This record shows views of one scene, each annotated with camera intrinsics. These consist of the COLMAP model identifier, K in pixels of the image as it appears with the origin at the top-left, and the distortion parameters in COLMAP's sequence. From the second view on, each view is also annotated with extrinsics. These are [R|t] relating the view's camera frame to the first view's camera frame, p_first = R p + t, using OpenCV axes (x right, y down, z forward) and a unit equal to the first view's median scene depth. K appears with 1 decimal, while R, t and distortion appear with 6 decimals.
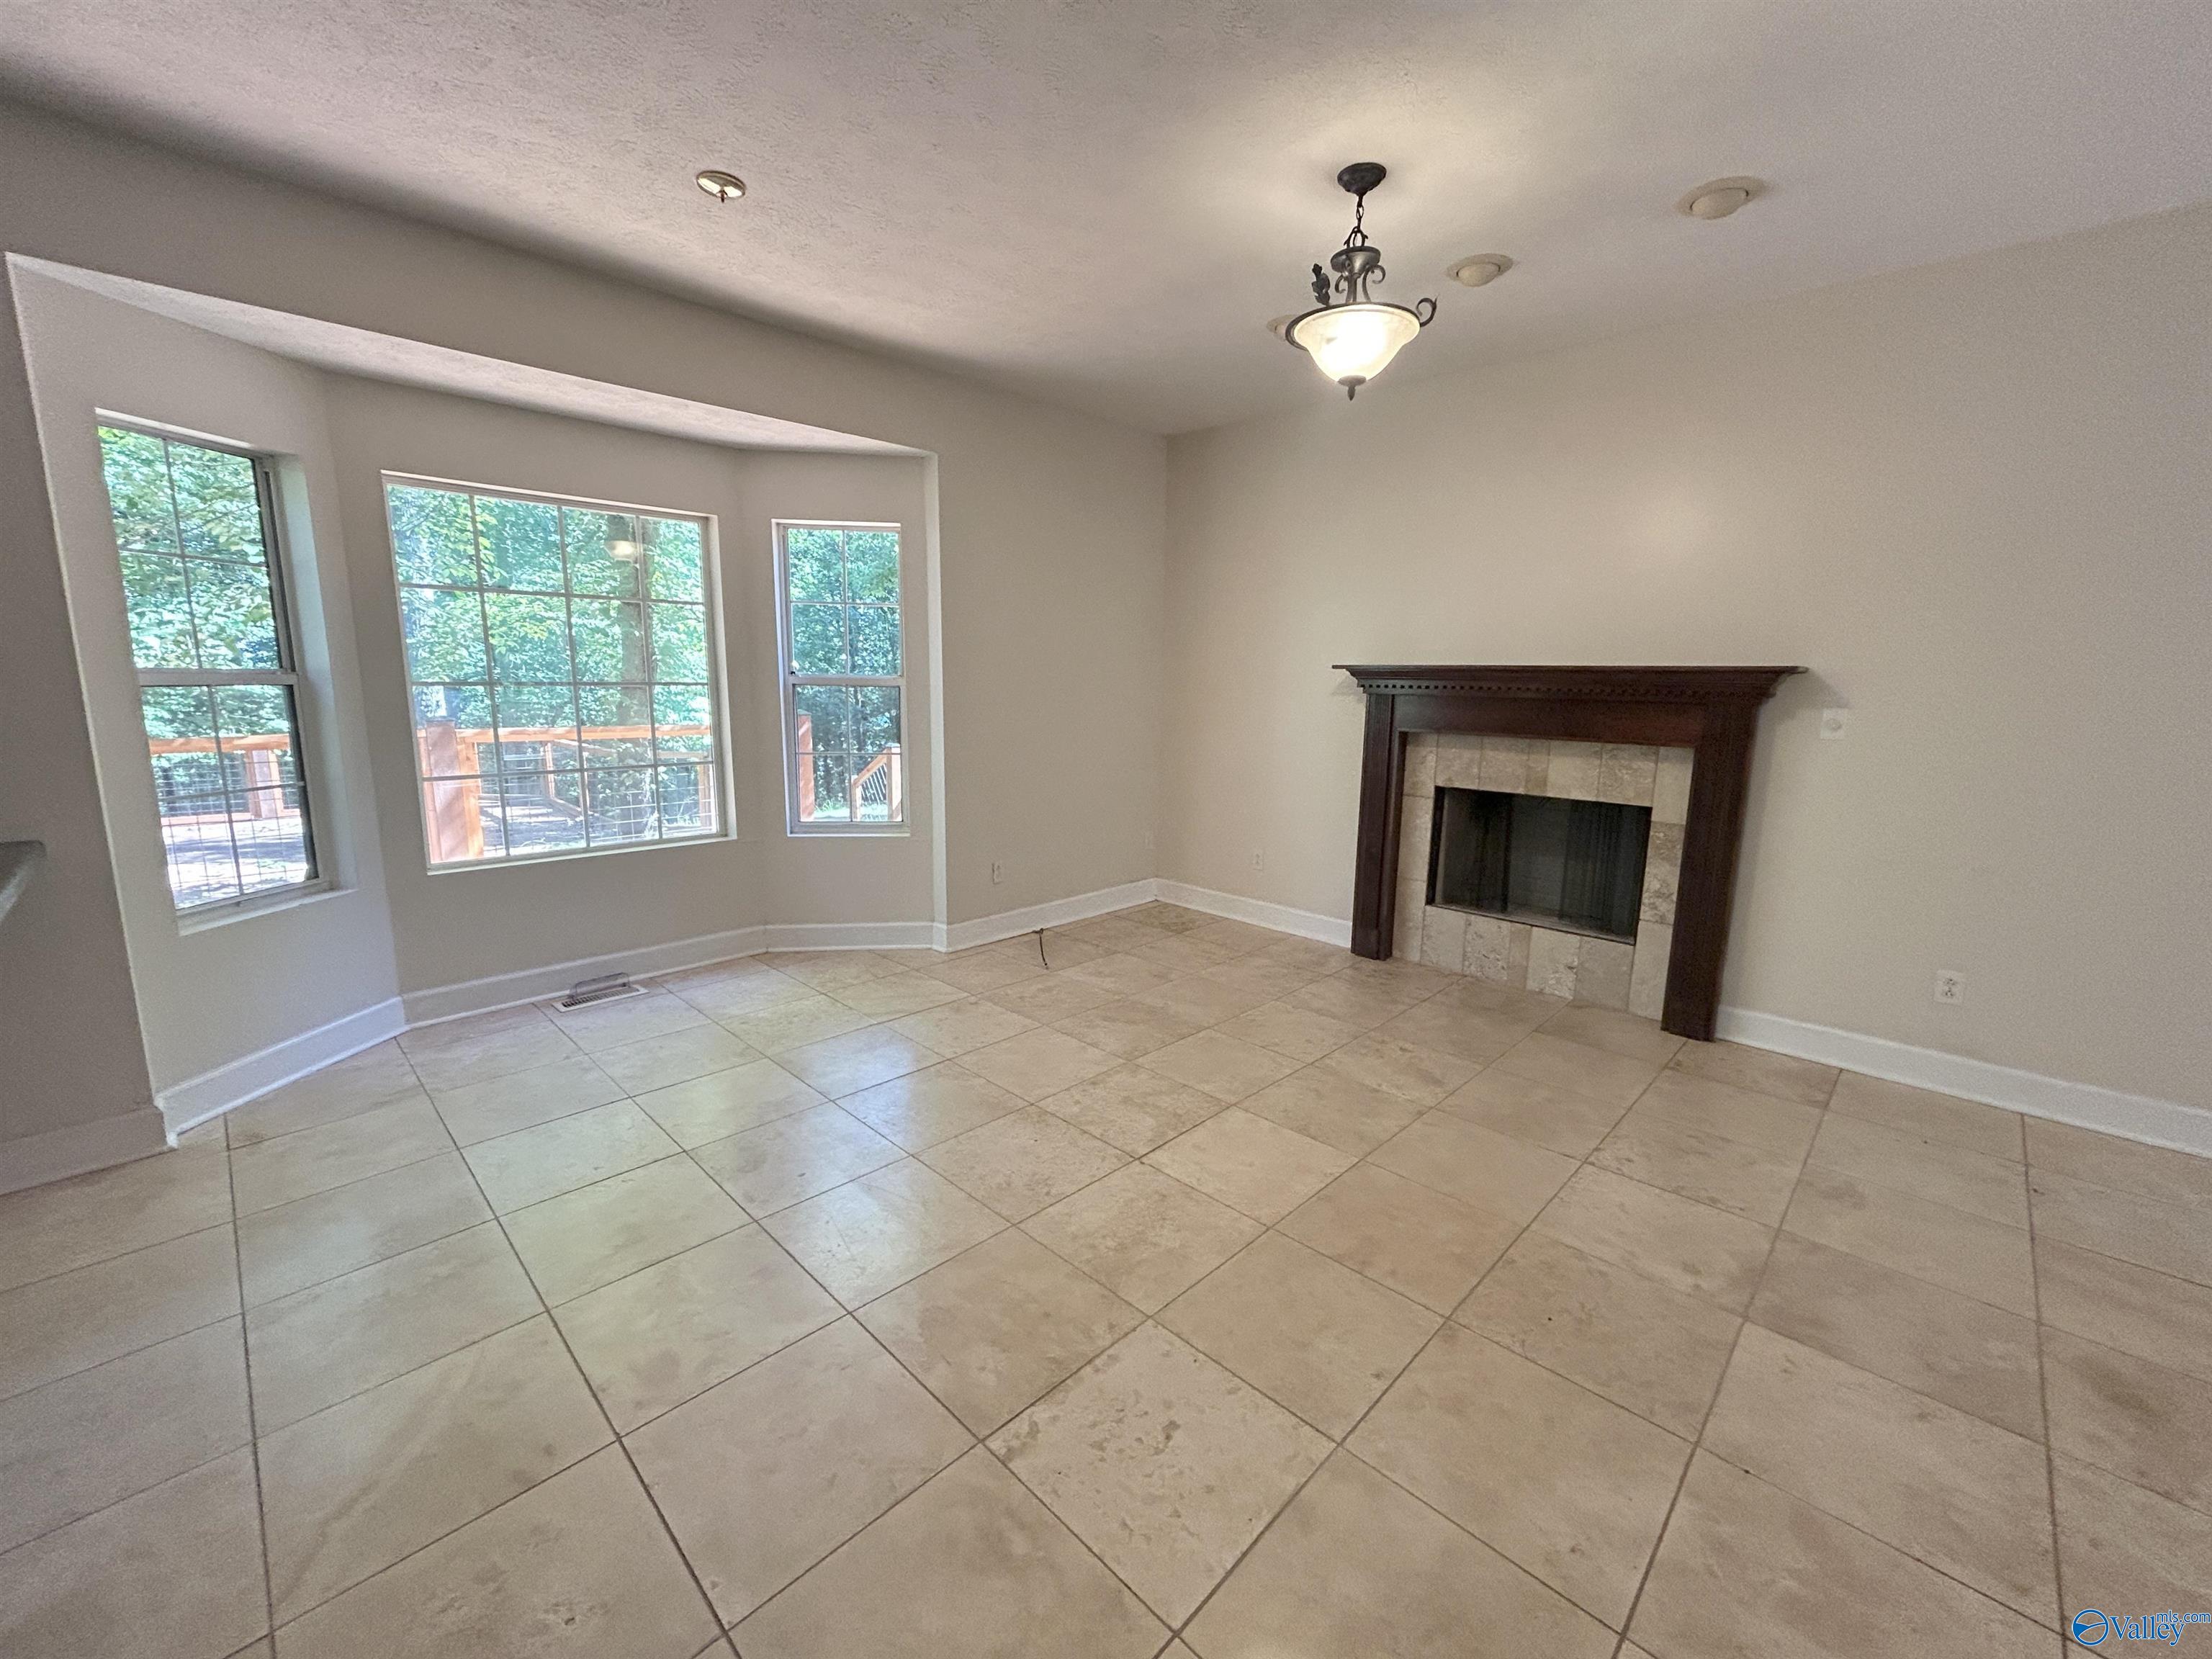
lens RADIAL K [[887.8, 0, 1111.3], [0, 887.8, 822.1], [0, 0, 1]] dist [-0.003097, -0.000033]
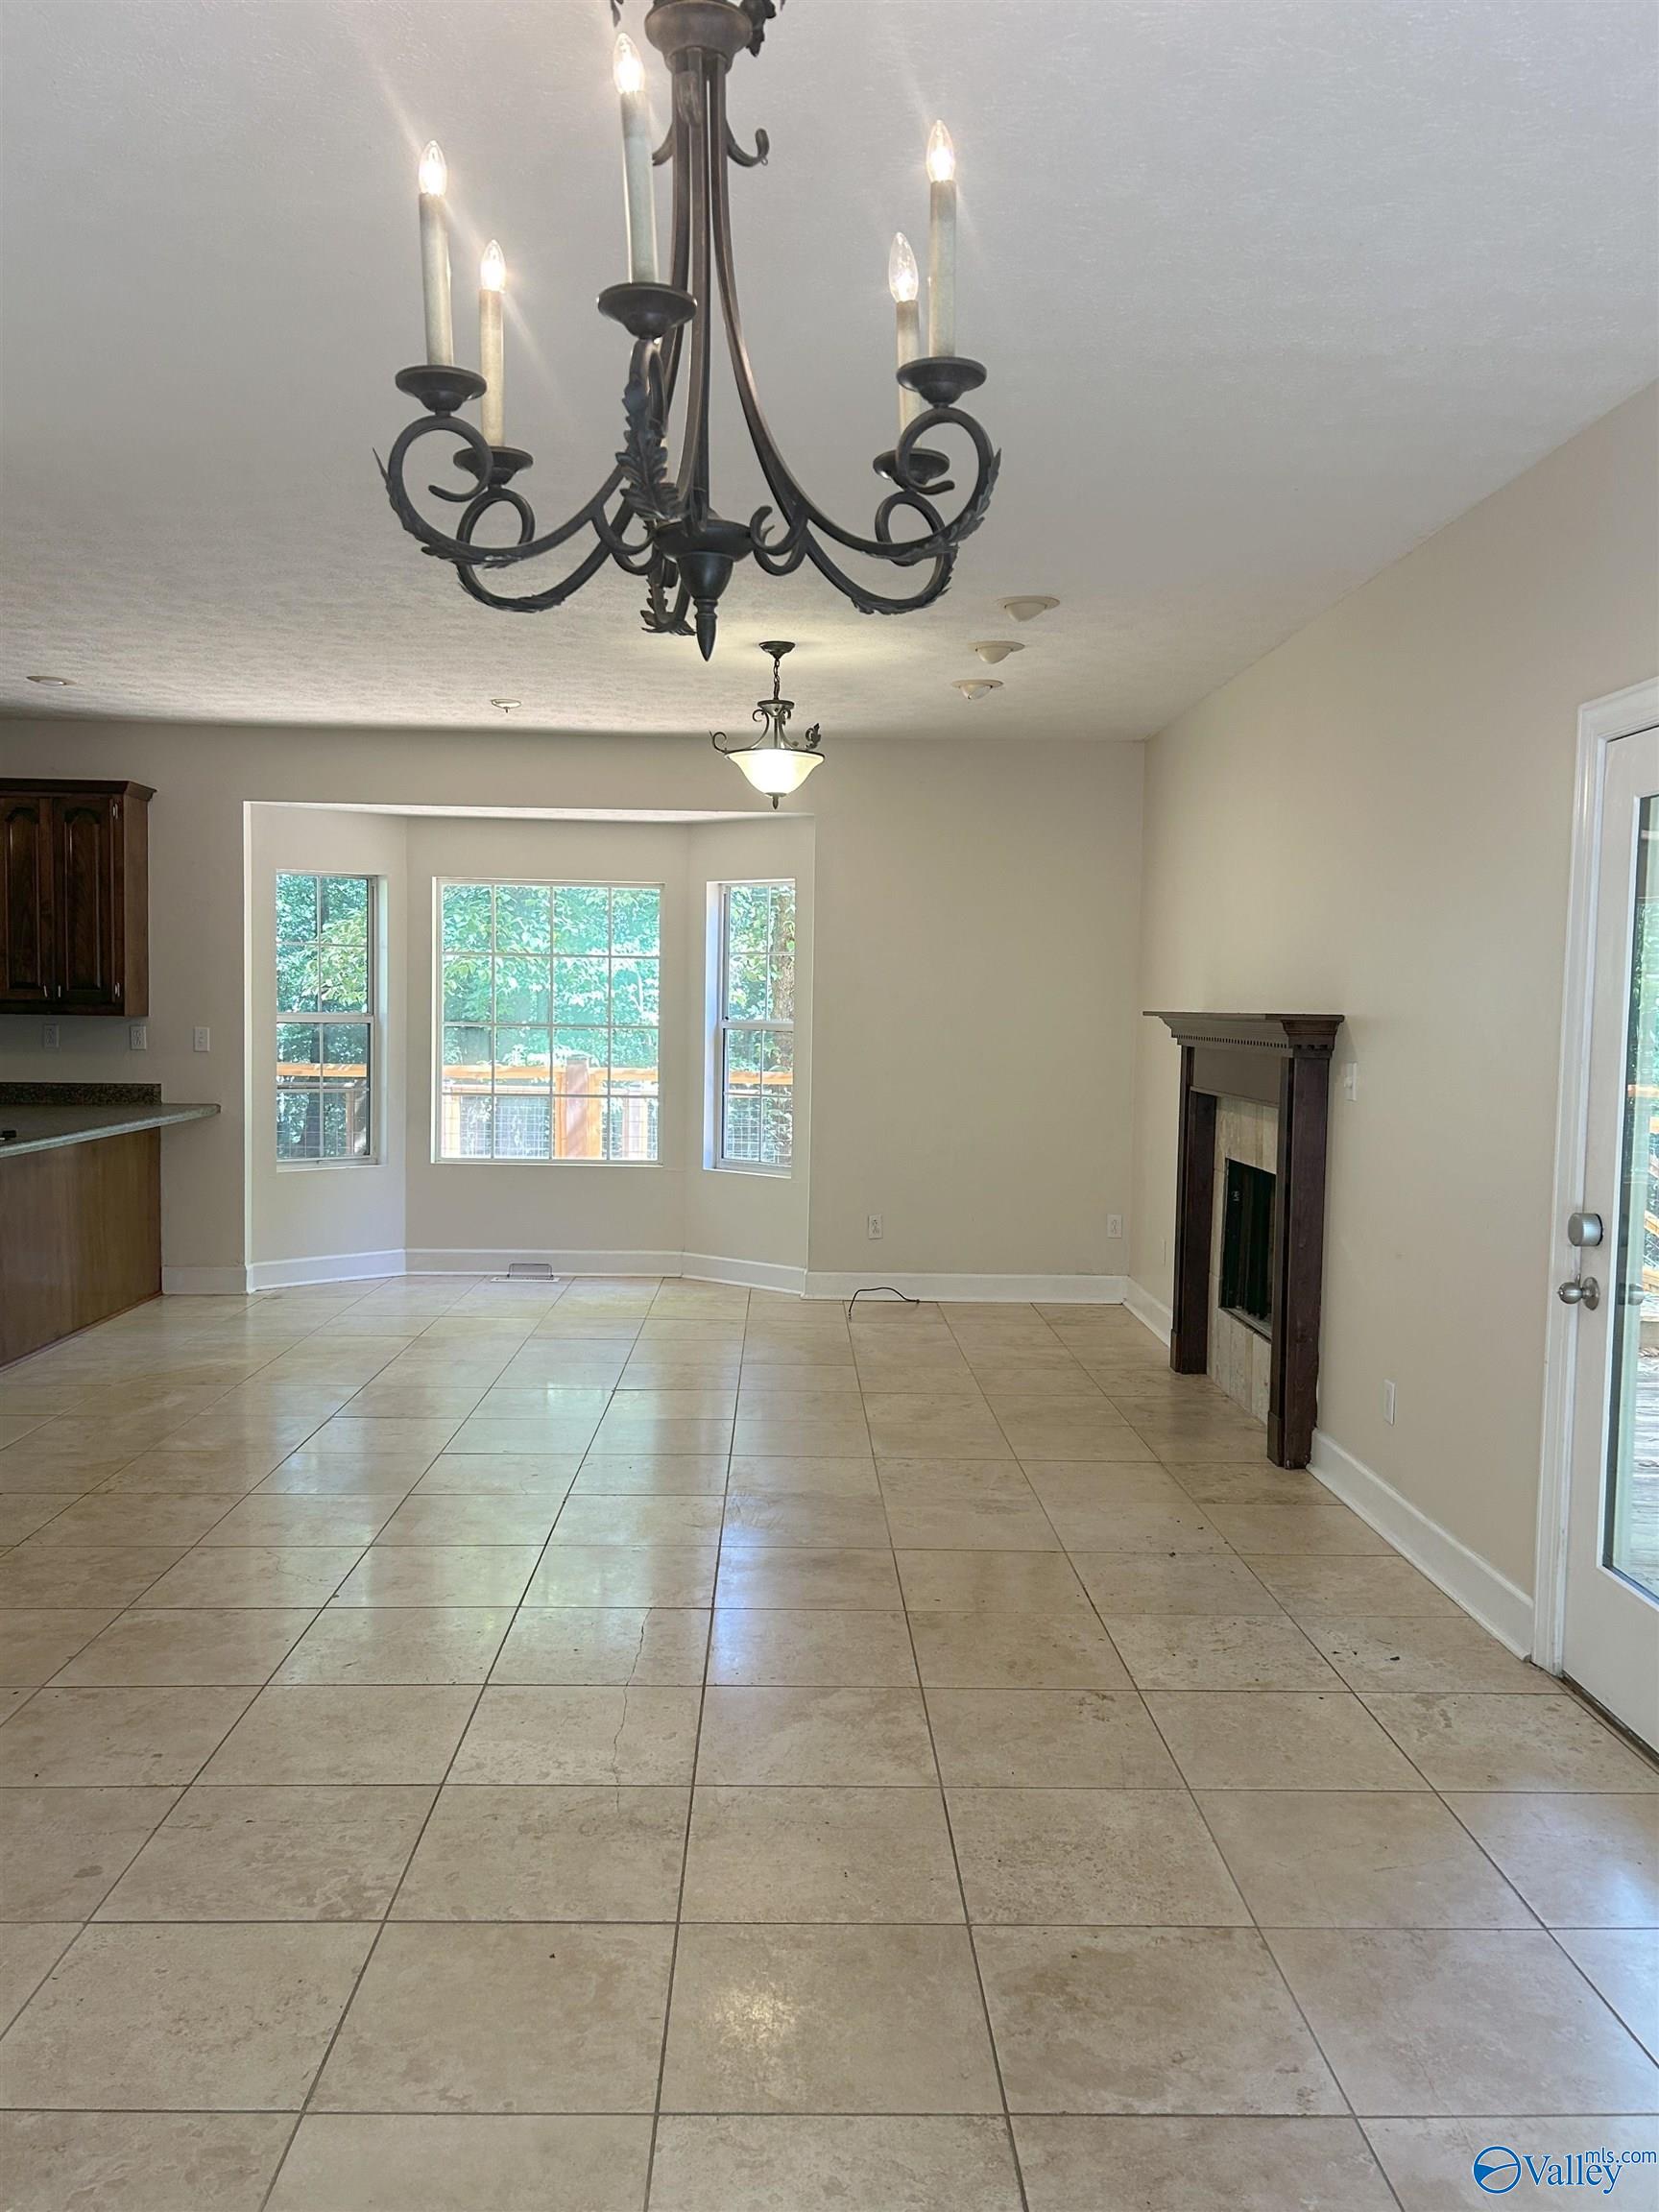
lens RADIAL K [[1734.1, 0, 823.0], [0, 1734.1, 1096.7], [0, 0, 1]] dist [0.031681, -0.003042]
pose [[0.714761, 0.036334, -0.698424, 1.477332], [-0.120718, 0.990070, -0.072035, 0.076010], [0.688871, 0.135800, 0.712050, -0.480998]]
